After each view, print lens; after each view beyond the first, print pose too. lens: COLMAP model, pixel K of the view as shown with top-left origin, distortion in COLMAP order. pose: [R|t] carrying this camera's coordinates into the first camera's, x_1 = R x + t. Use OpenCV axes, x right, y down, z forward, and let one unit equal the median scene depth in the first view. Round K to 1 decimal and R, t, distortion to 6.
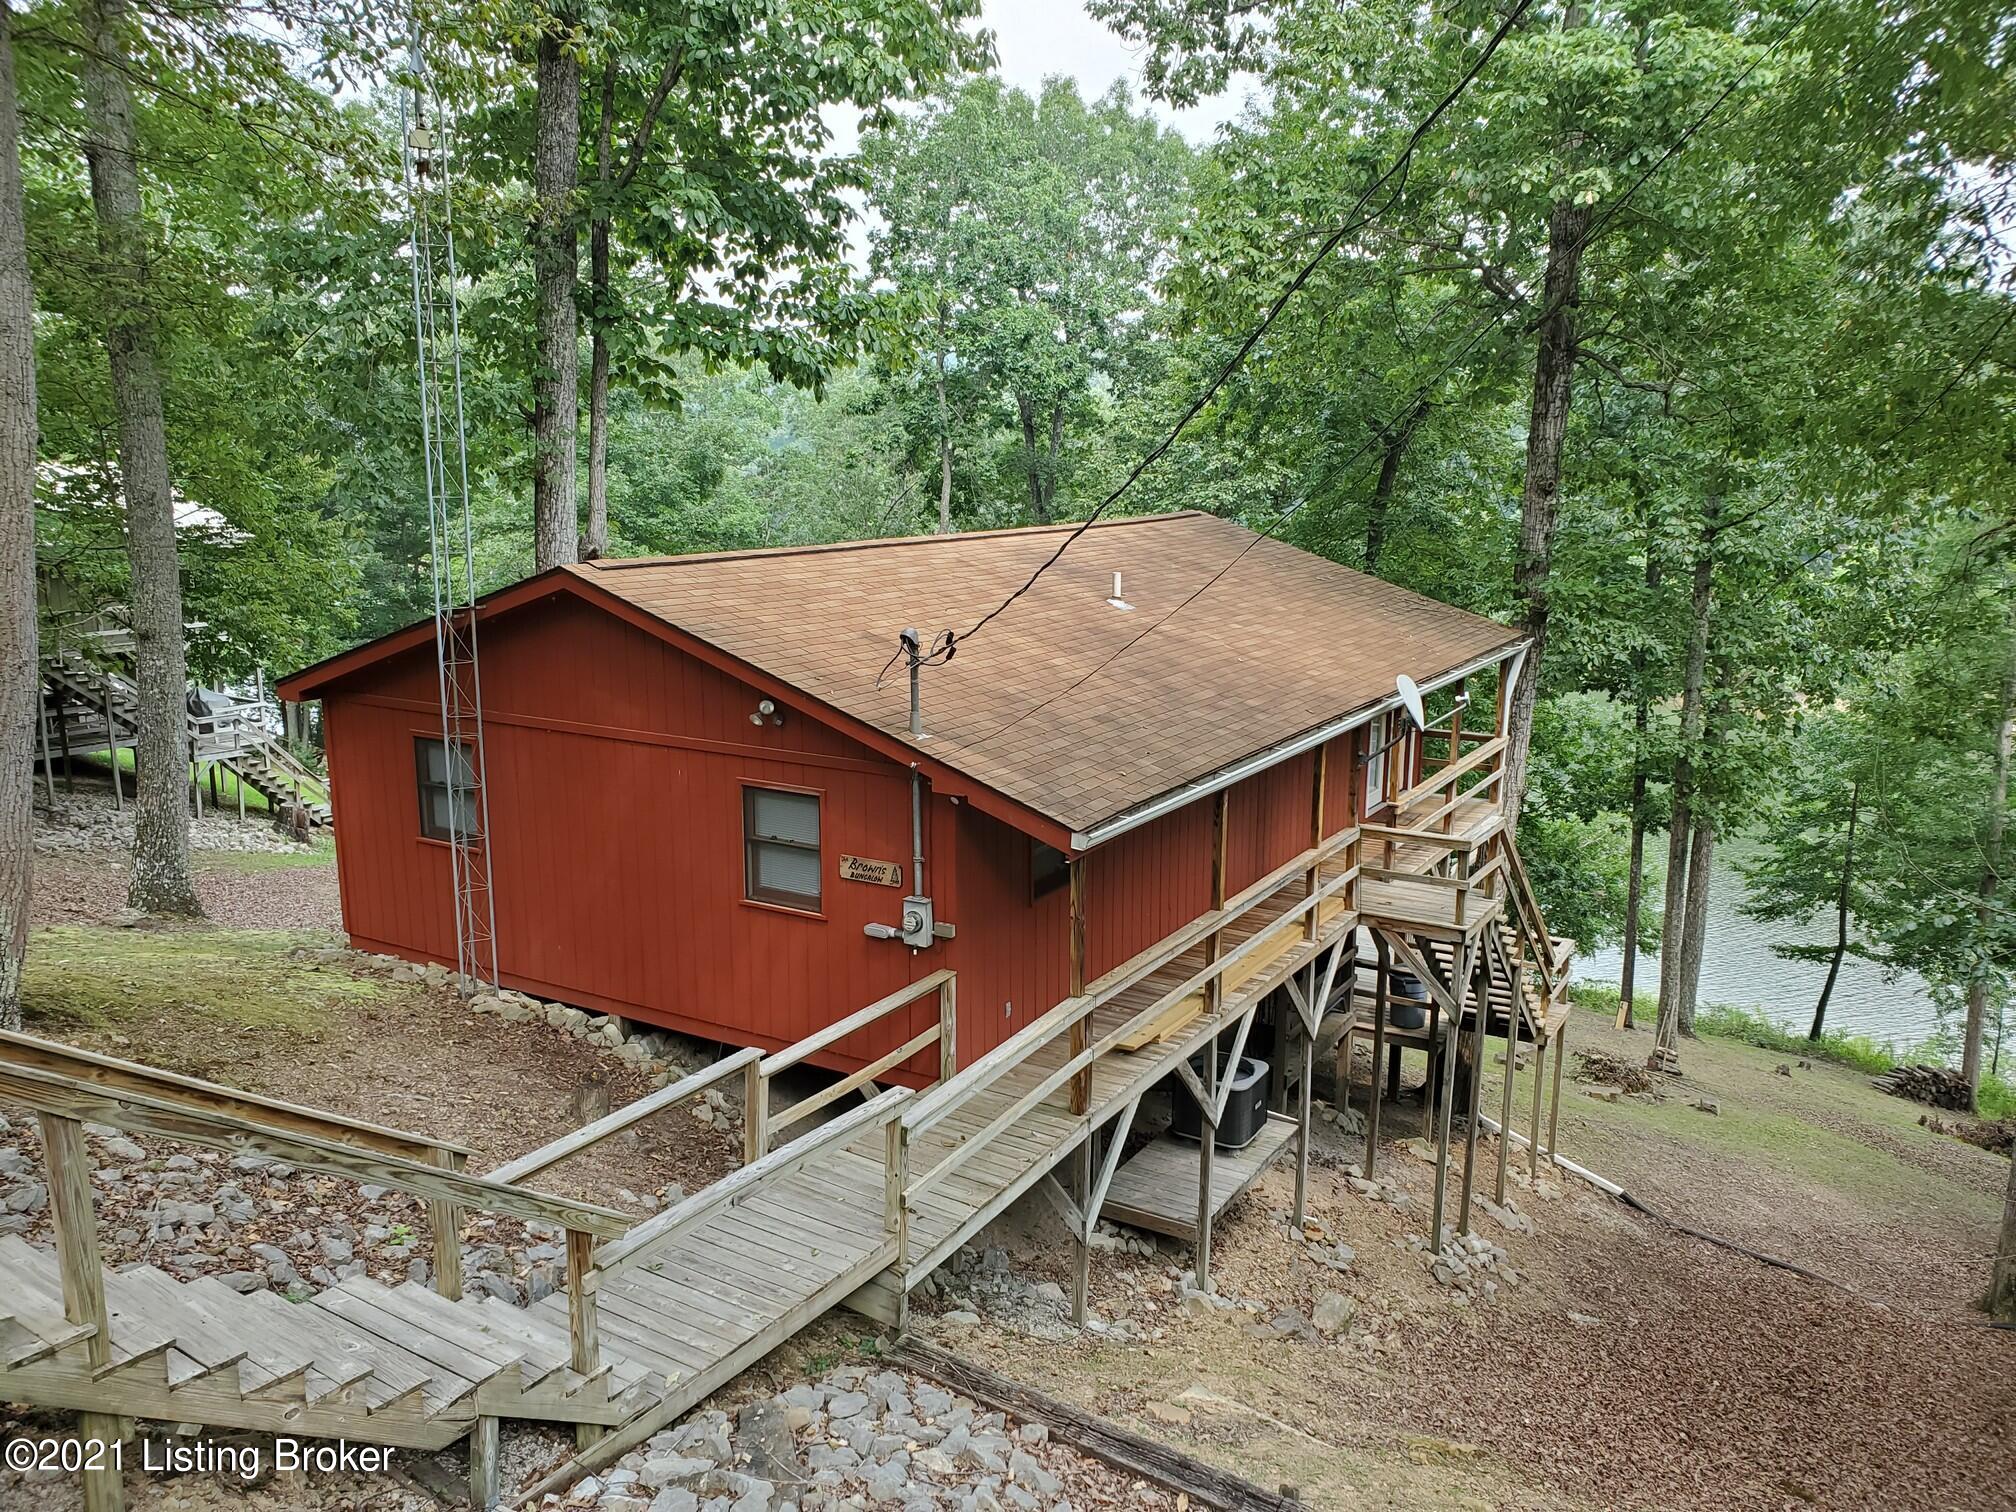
lens RADIAL K [[1510.9, 0, 1005.0], [0, 1510.9, 802.9], [0, 0, 1]] dist [0.000960, -0.004137]
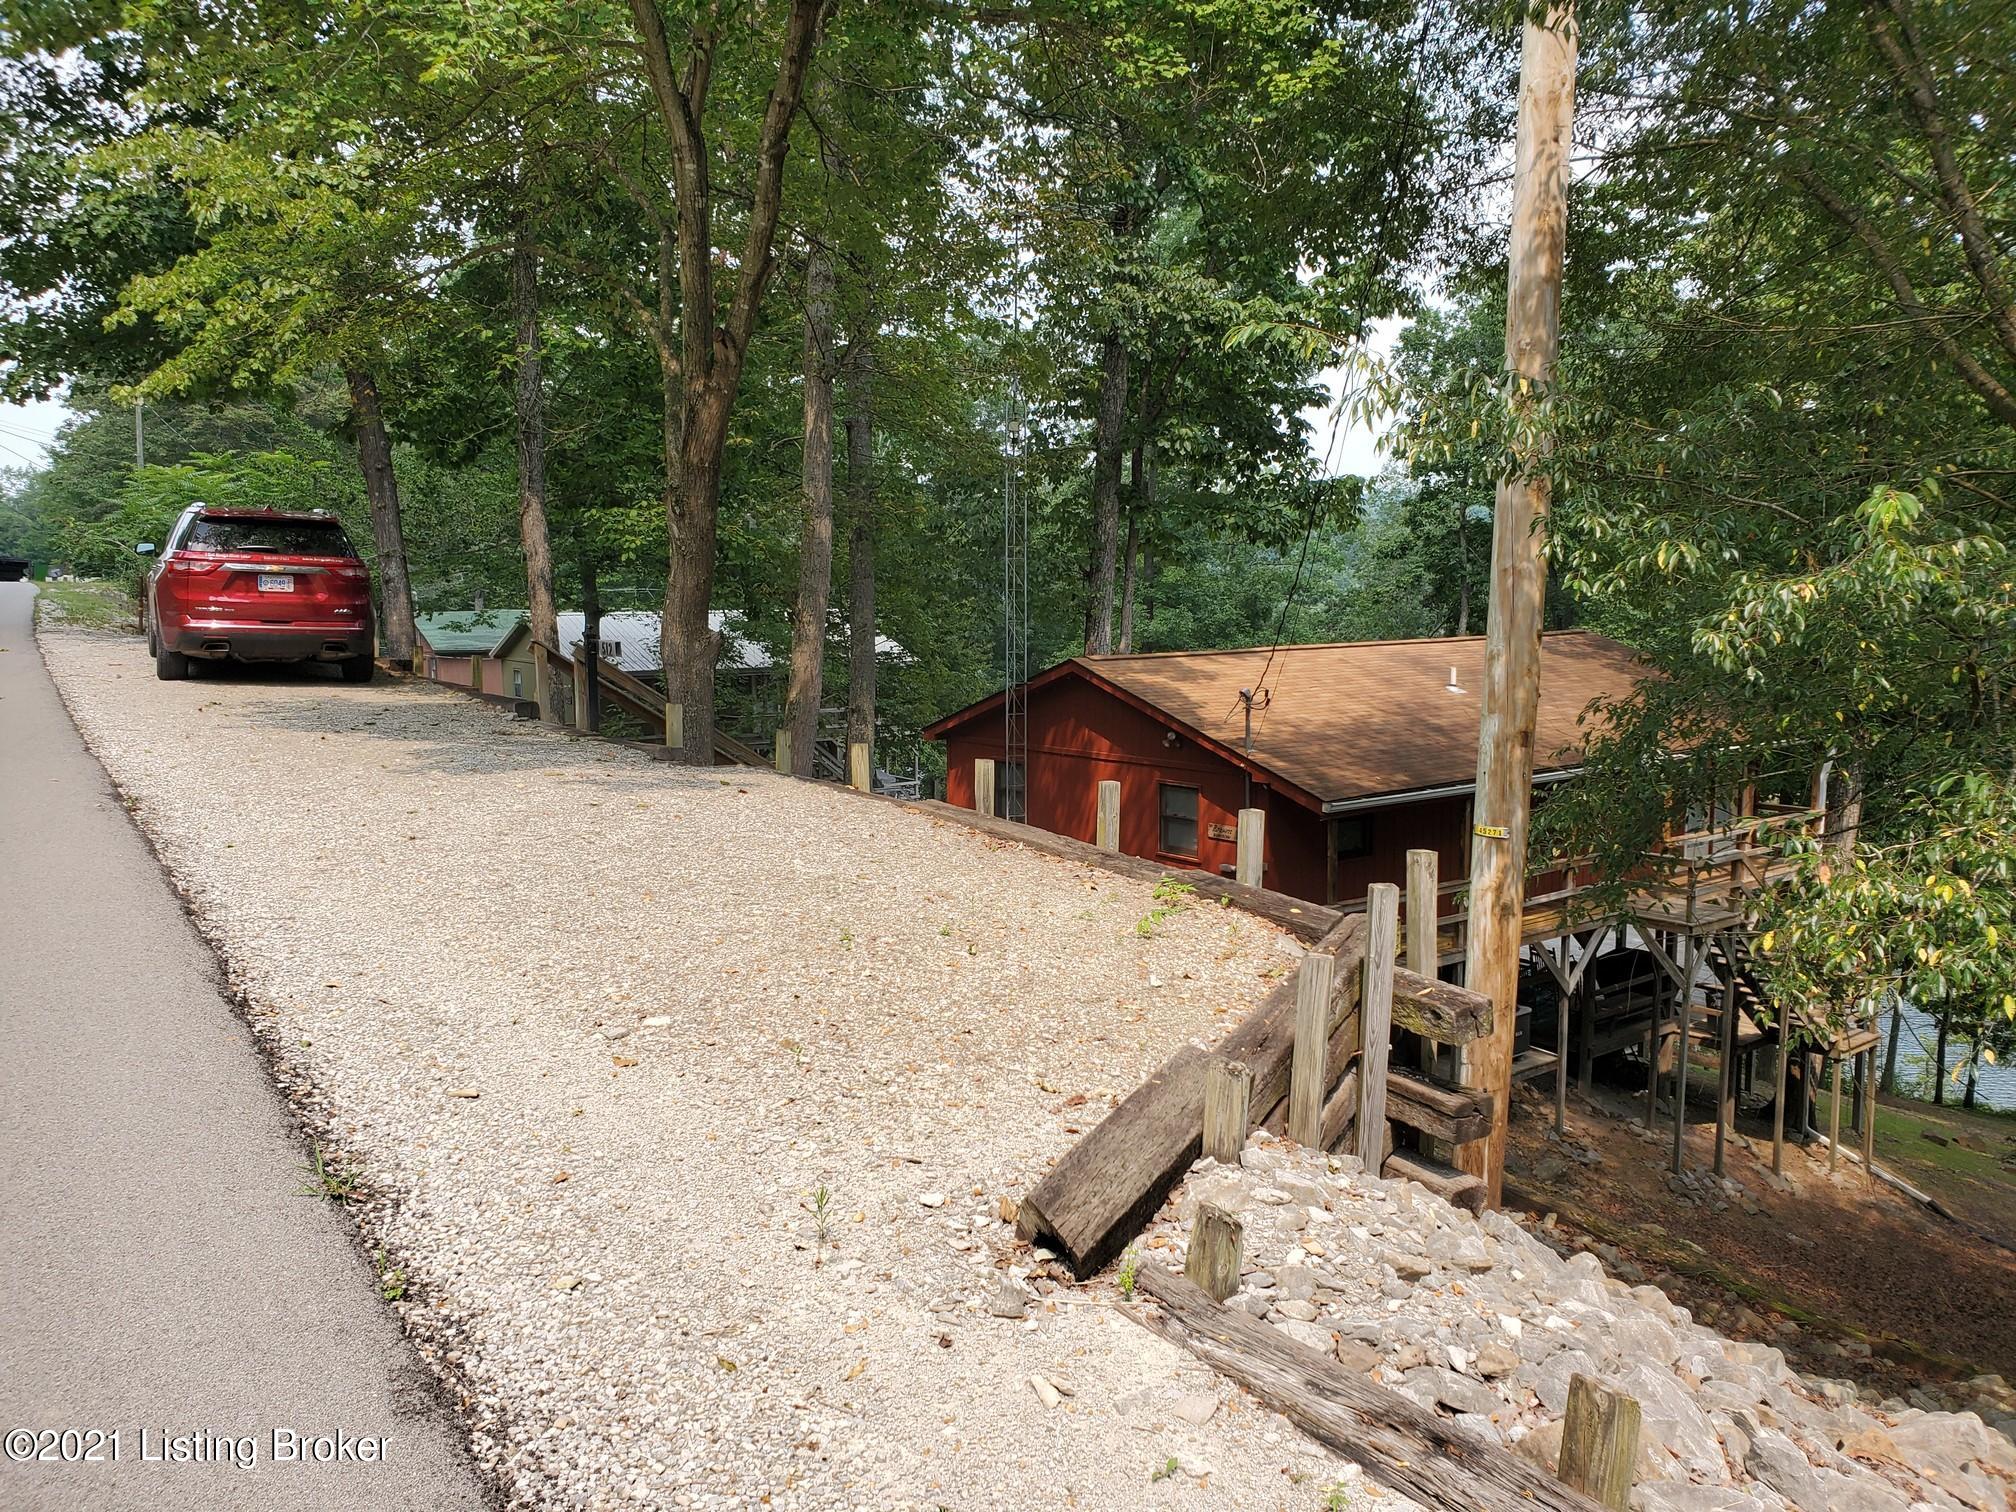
lens RADIAL K [[1510.9, 0, 1005.0], [0, 1510.9, 802.9], [0, 0, 1]] dist [0.000960, -0.004137]
pose [[0.920146, 0.032629, -0.390215, 0.200636], [-0.068022, 0.994691, -0.077224, 0.092765], [0.385623, 0.097600, 0.917480, -0.383626]]
